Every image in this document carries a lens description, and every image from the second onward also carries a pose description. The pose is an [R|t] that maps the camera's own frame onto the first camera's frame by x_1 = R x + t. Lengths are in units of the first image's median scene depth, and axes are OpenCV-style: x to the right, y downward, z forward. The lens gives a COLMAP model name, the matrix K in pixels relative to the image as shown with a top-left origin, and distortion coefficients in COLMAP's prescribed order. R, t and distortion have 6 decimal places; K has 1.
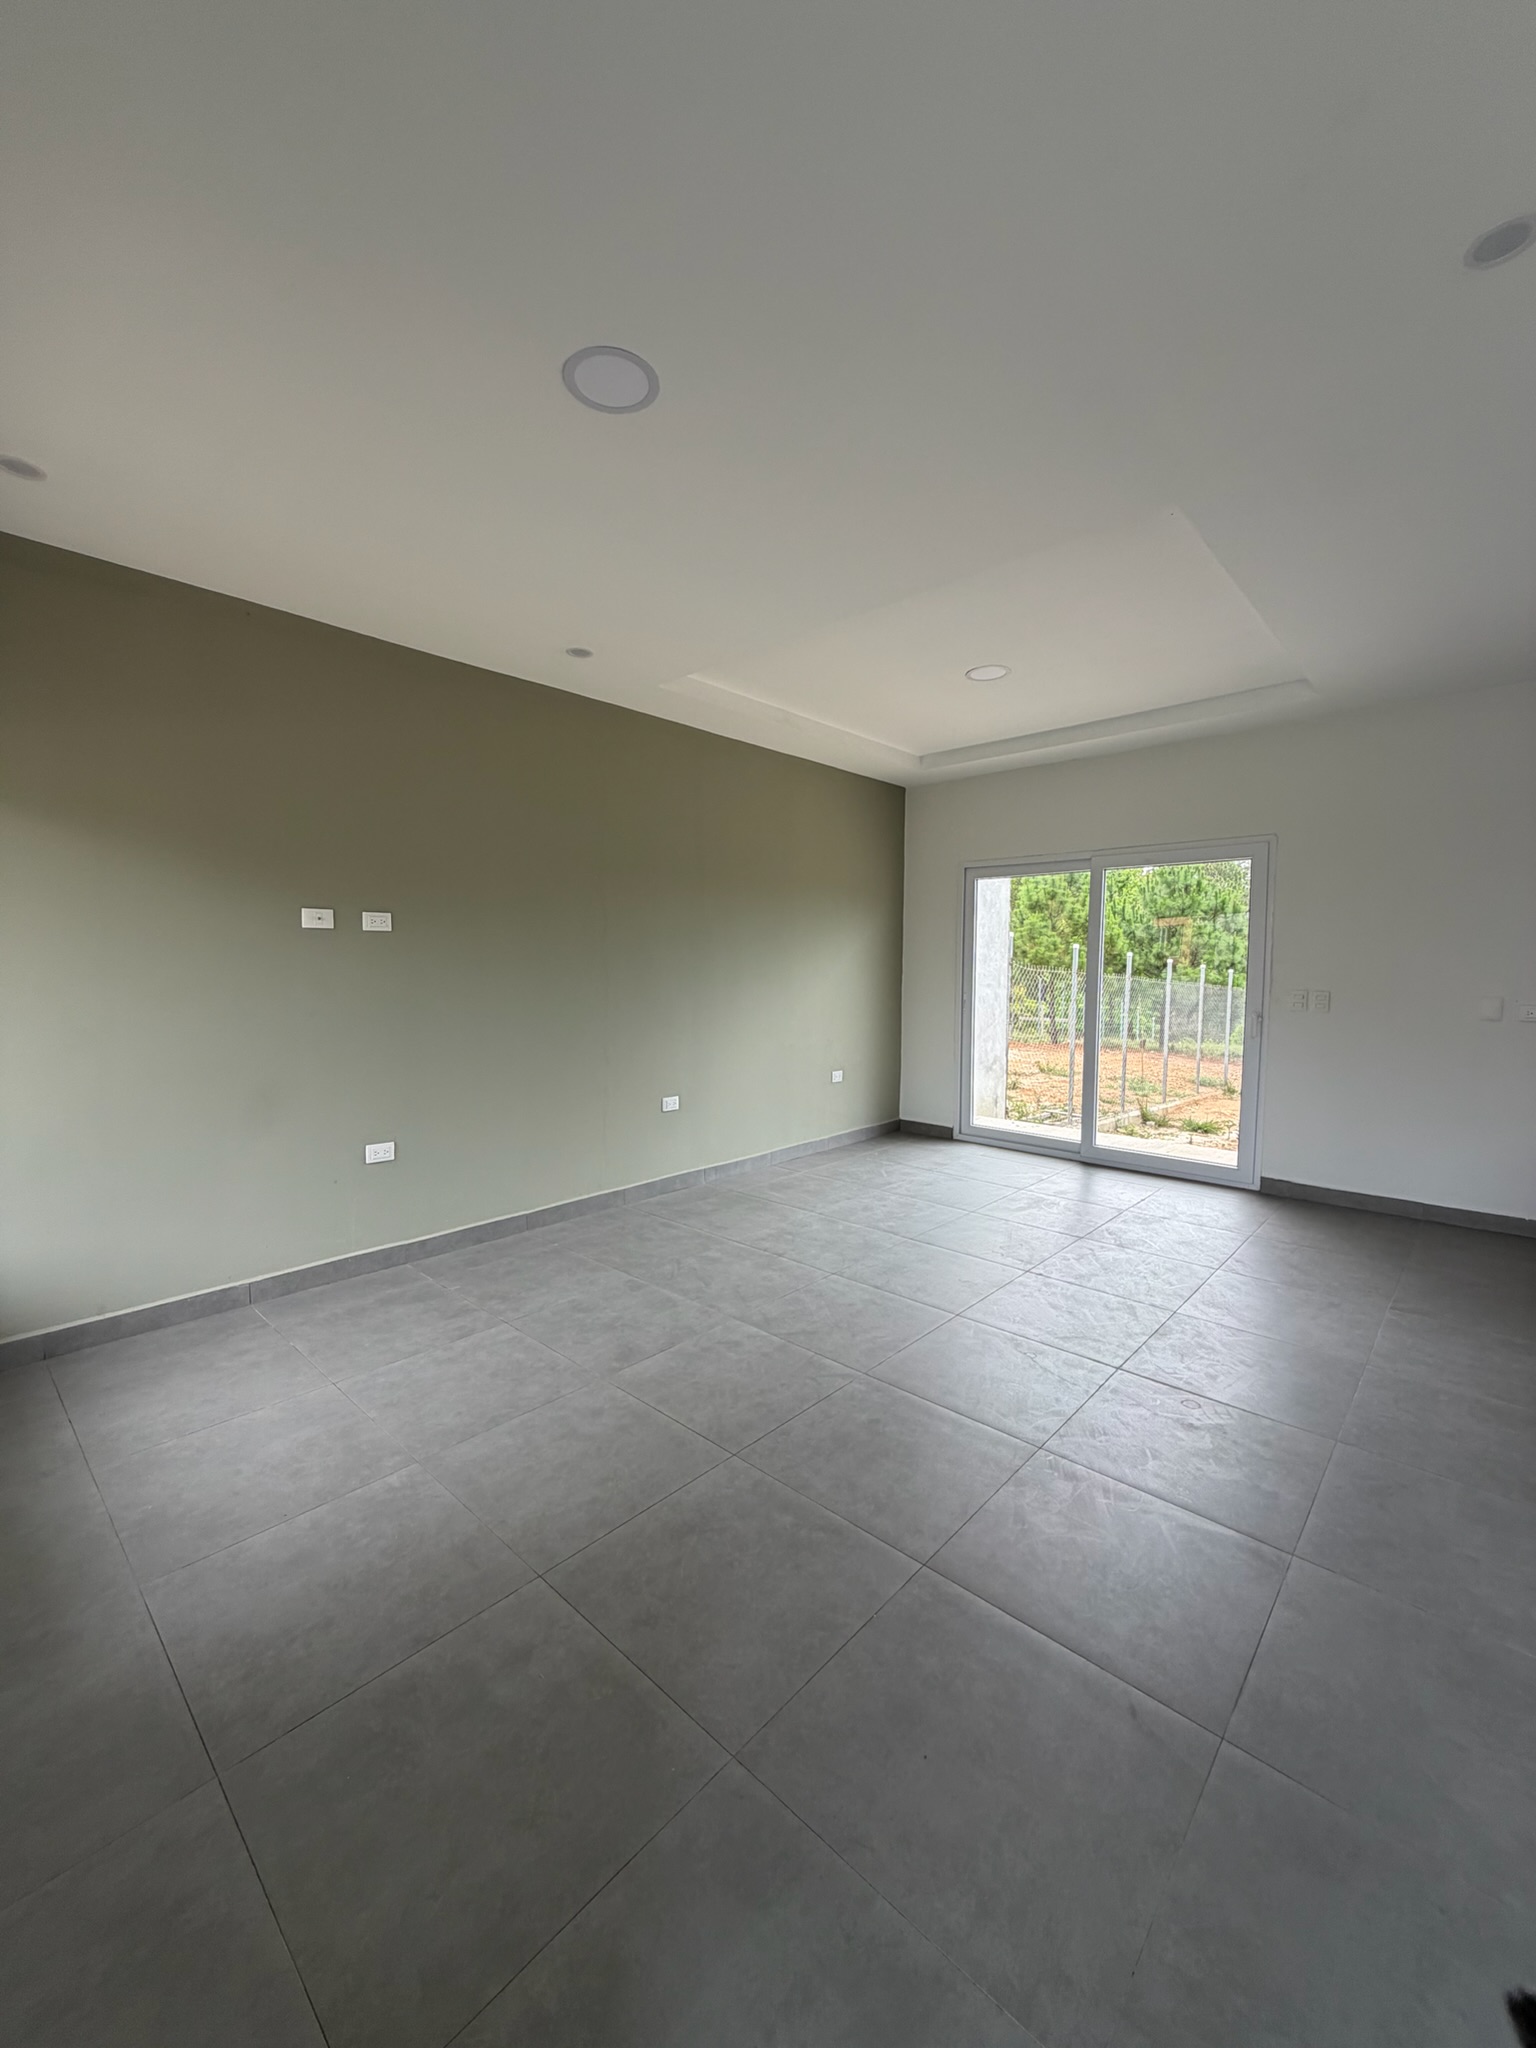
lens RADIAL K [[820.3, 0, 773.6], [0, 820.3, 1036.0], [0, 0, 1]] dist [-0.001910, -0.000056]
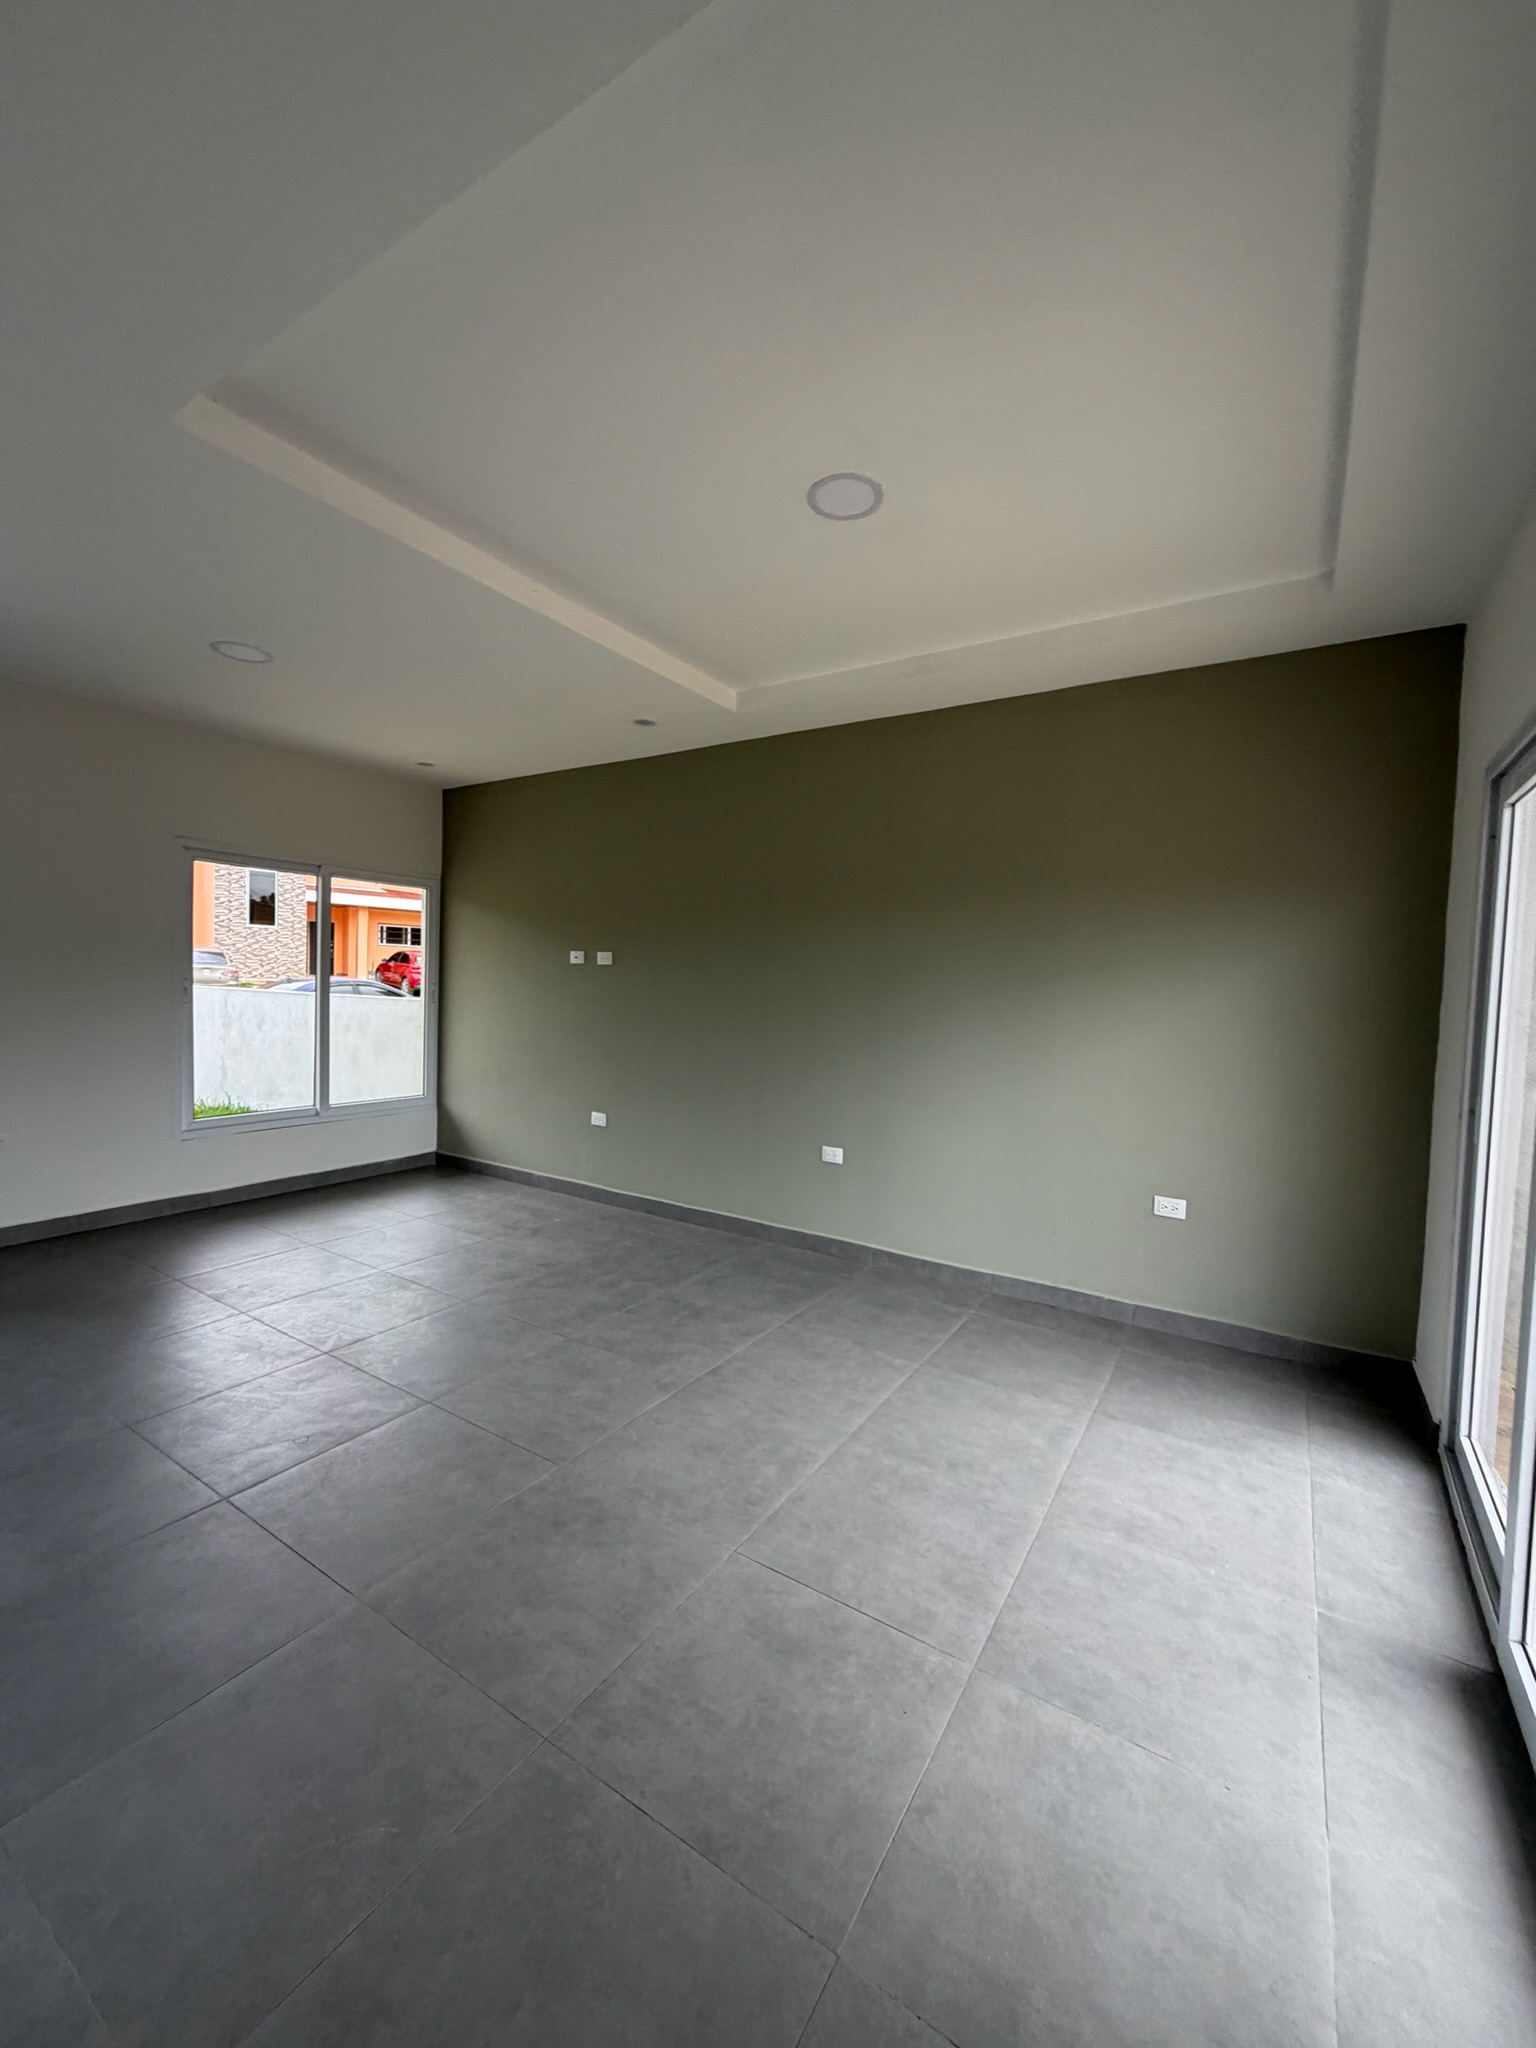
lens RADIAL K [[820.3, 0, 761.8], [0, 820.3, 1031.5], [0, 0, 1]] dist [-0.001910, -0.000056]
pose [[0.166272, 0.061051, -0.984188, 0.791942], [-0.118601, 0.992074, 0.041503, -0.084038], [0.978922, 0.109825, 0.172195, 0.834485]]
